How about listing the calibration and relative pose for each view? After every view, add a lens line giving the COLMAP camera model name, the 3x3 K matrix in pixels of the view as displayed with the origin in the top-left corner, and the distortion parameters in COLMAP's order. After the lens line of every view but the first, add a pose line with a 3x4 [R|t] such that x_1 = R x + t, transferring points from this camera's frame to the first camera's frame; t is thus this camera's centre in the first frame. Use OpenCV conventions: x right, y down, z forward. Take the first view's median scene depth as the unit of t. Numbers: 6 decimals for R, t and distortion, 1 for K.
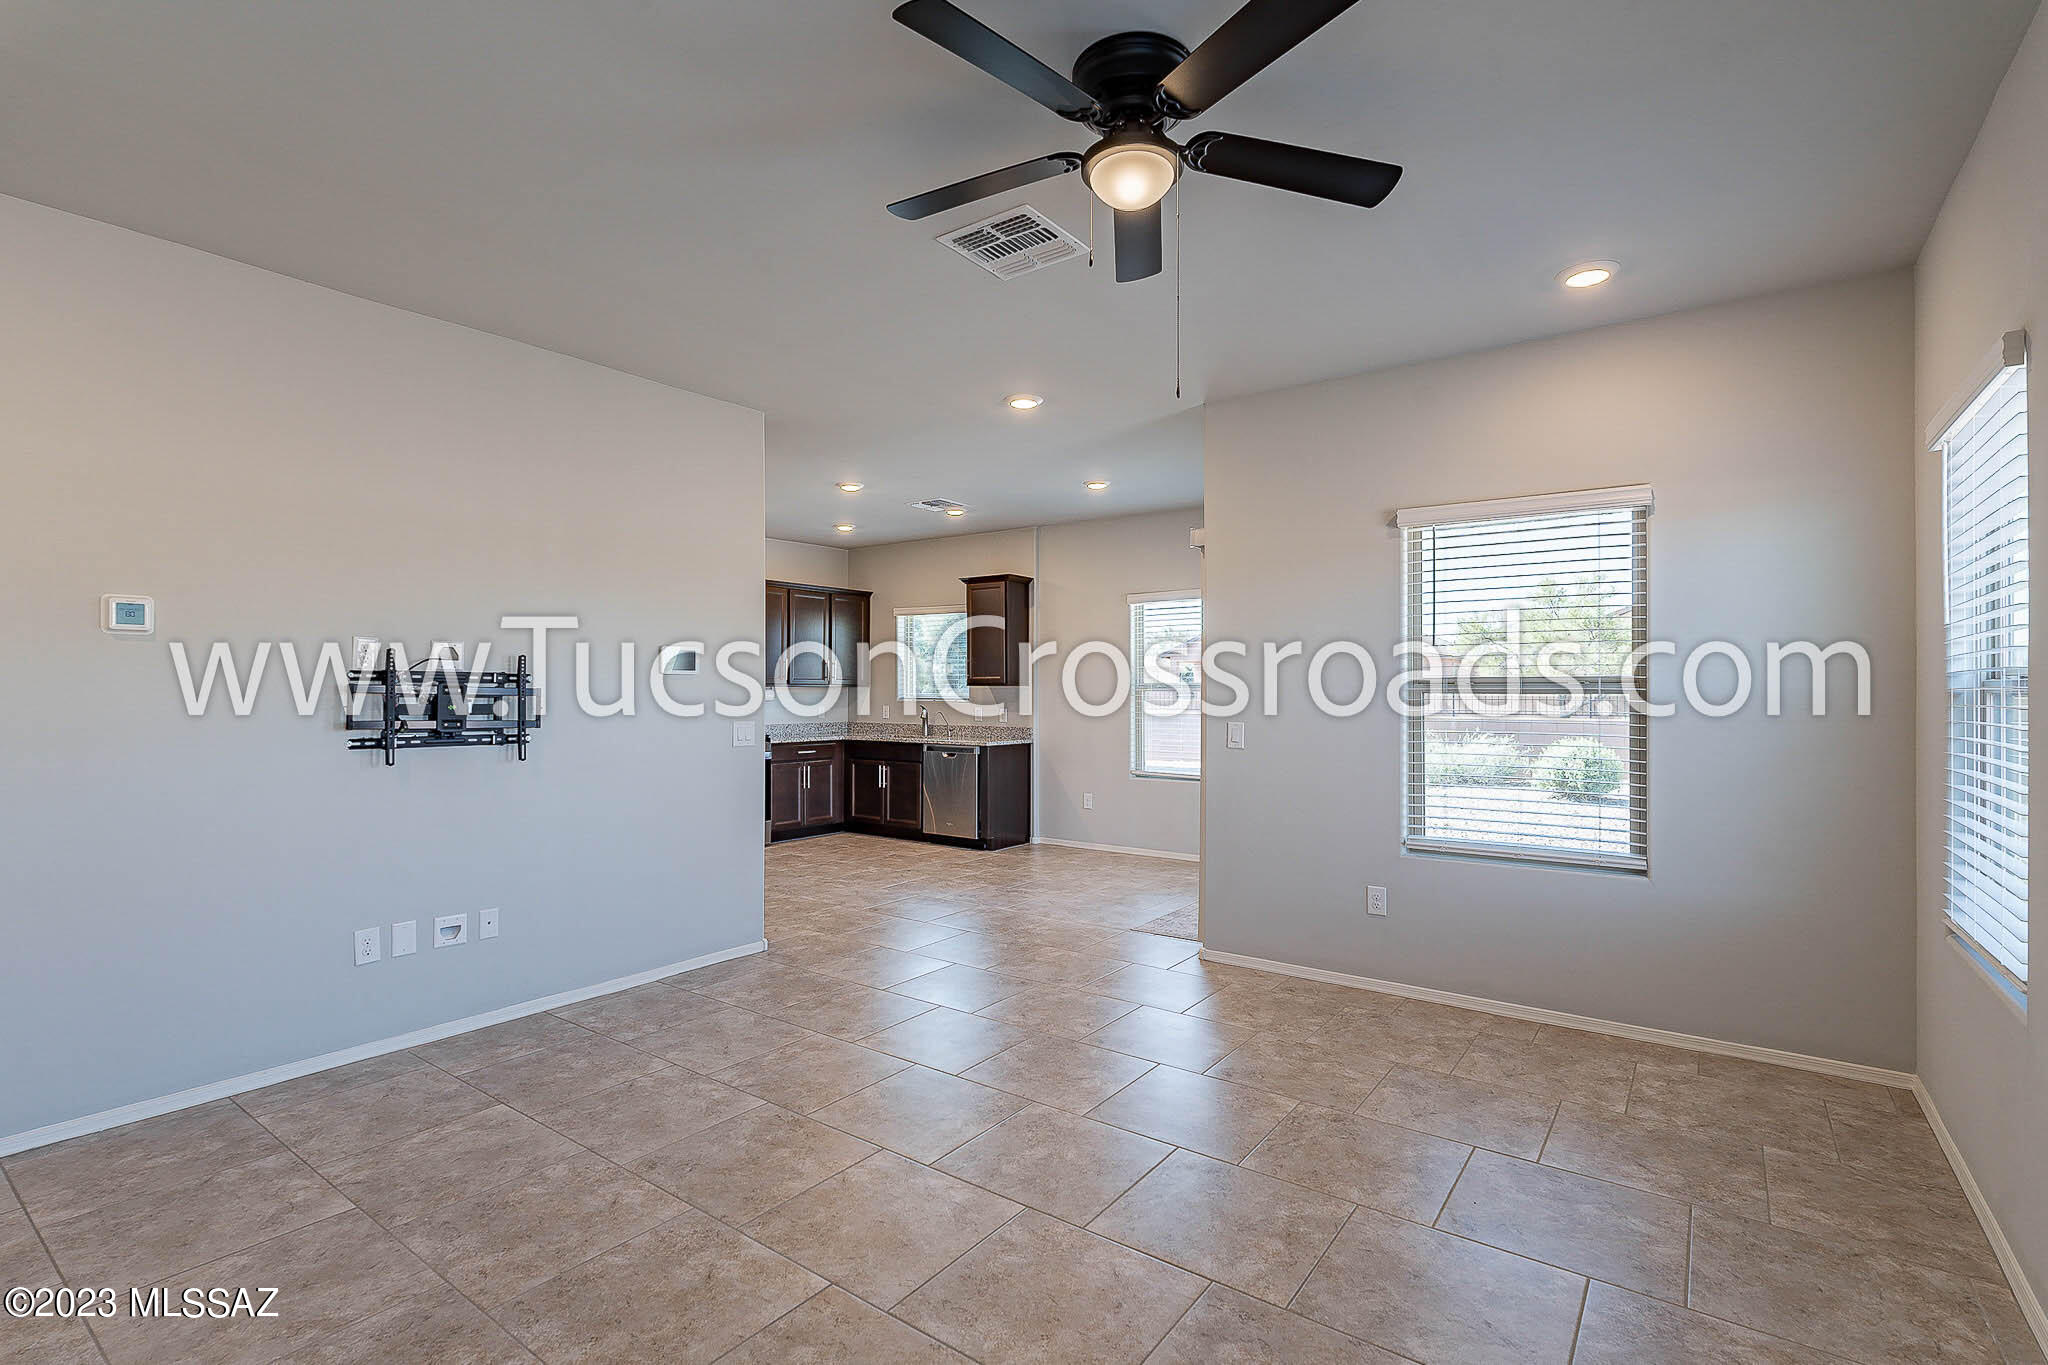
lens RADIAL K [[946.5, 0, 1023.7], [0, 946.5, 685.3], [0, 0, 1]] dist [-0.003541, 0.000002]
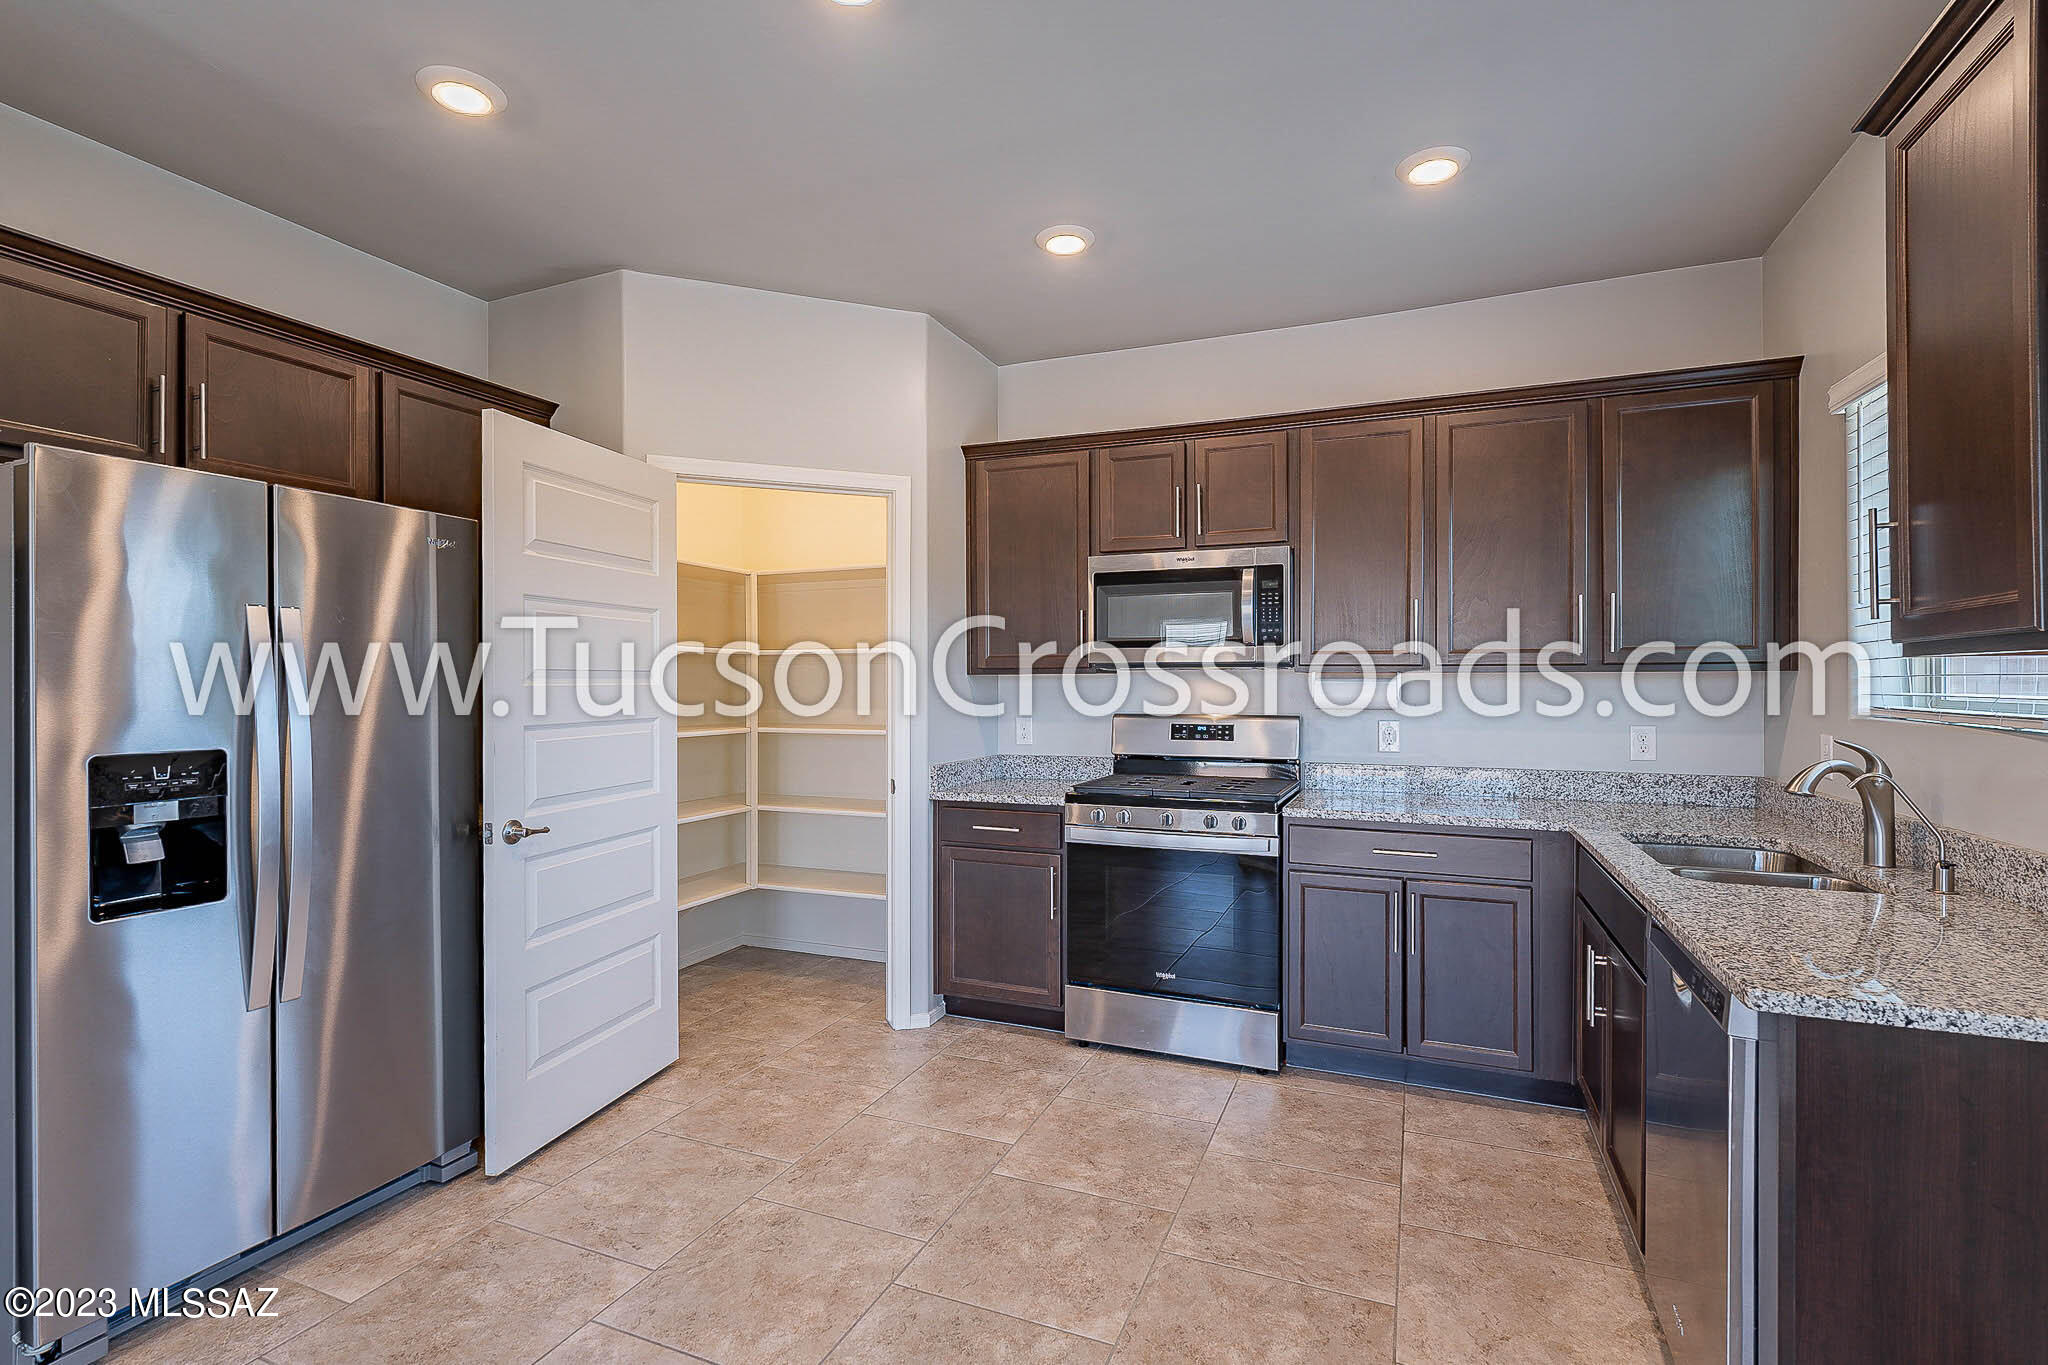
lens RADIAL K [[946.5, 0, 1021.8], [0, 946.5, 683.8], [0, 0, 1]] dist [-0.003541, 0.000002]
pose [[0.228464, -0.001161, -0.973552, 0.210057], [0.008313, 0.999965, 0.000759, 0.010803], [0.973517, -0.008267, 0.228466, 1.872865]]
